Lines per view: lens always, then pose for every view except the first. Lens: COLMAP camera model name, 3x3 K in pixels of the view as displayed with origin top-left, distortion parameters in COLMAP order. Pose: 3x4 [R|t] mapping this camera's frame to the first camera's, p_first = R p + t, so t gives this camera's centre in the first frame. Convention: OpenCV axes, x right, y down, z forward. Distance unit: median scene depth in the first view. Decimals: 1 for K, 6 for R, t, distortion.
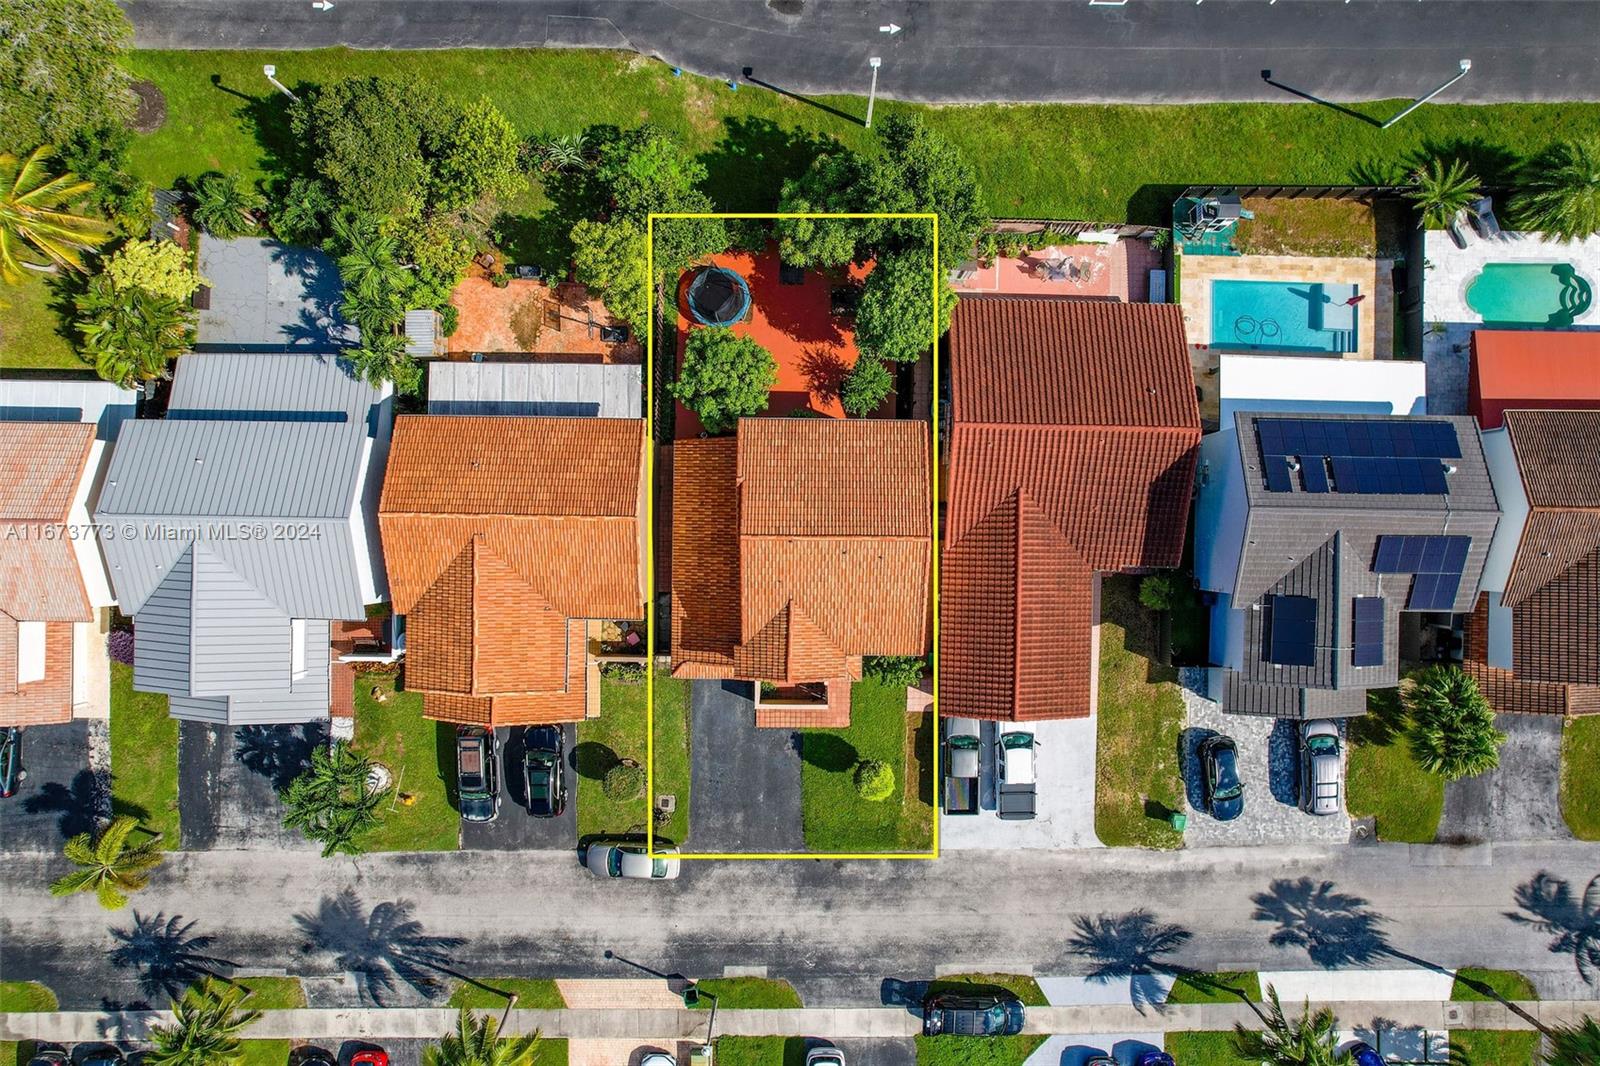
lens RADIAL K [[1004.0, 0, 799.9], [0, 1004.0, 533.3], [0, 0, 1]] dist [0.000420, 0.000962]
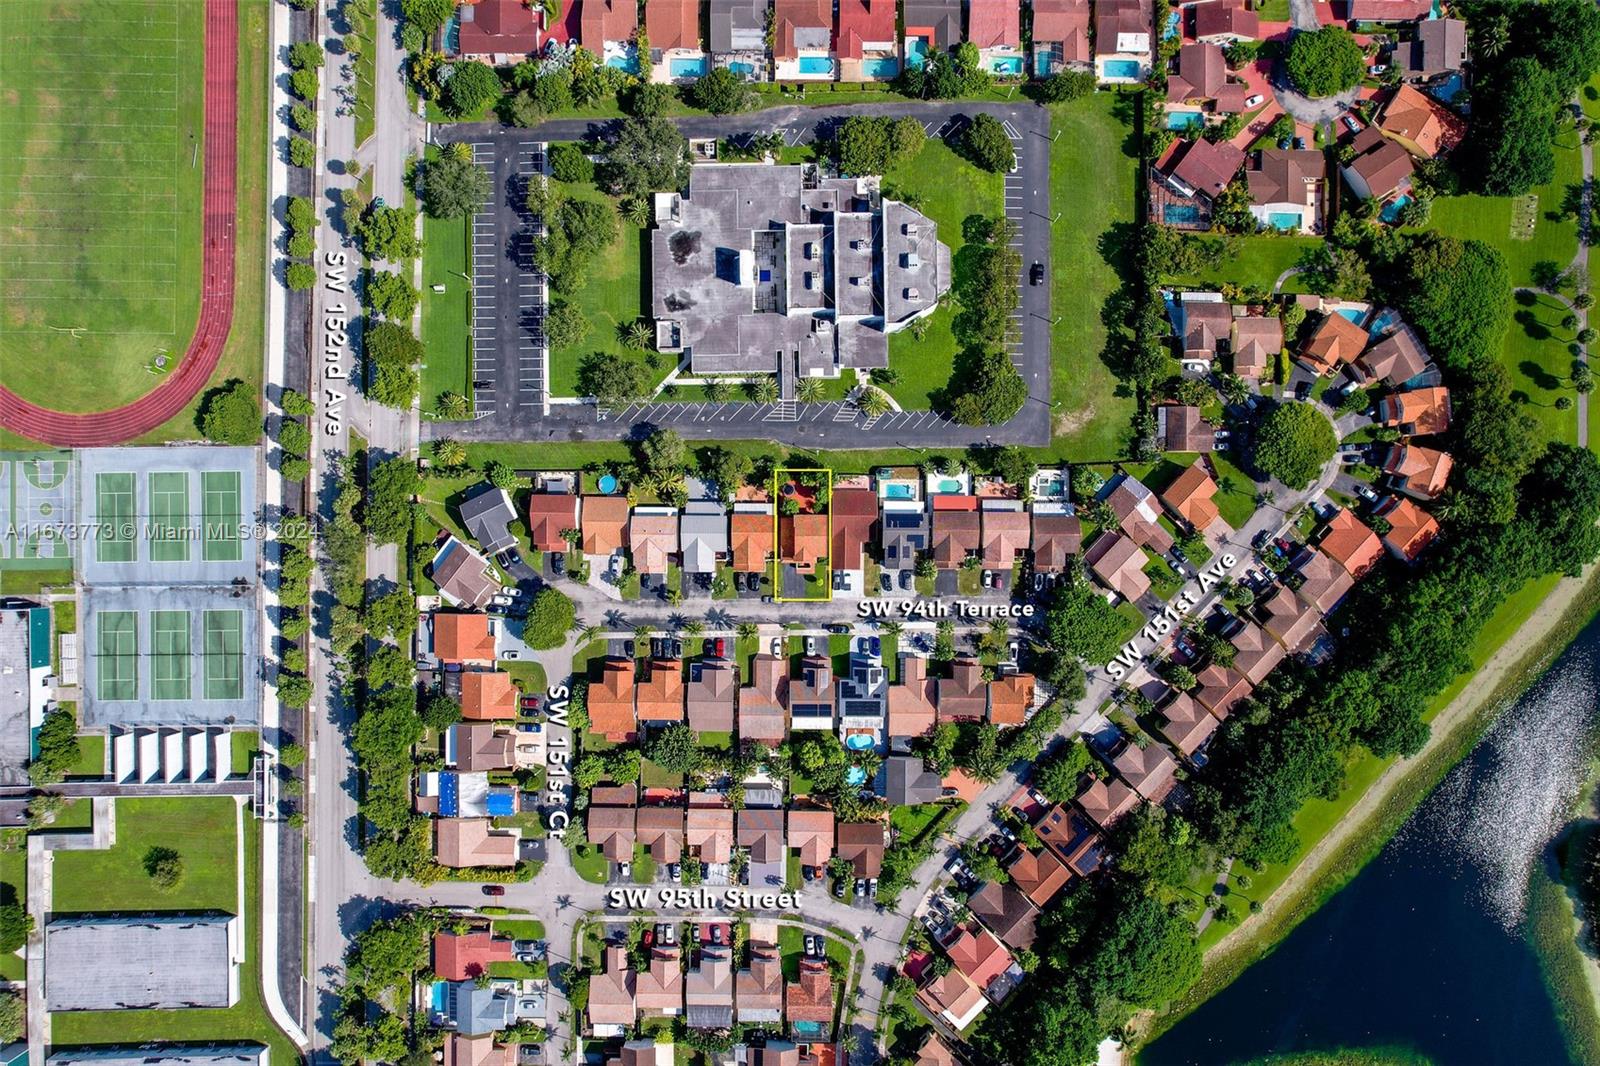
lens RADIAL K [[1004.0, 0, 798.7], [0, 1004.0, 532.7], [0, 0, 1]] dist [0.000420, 0.000962]
pose [[0.999960, -0.007361, -0.005051, -0.004832], [0.007369, 0.999972, 0.001466, -0.020757], [0.005040, -0.001503, 0.999986, -4.090864]]
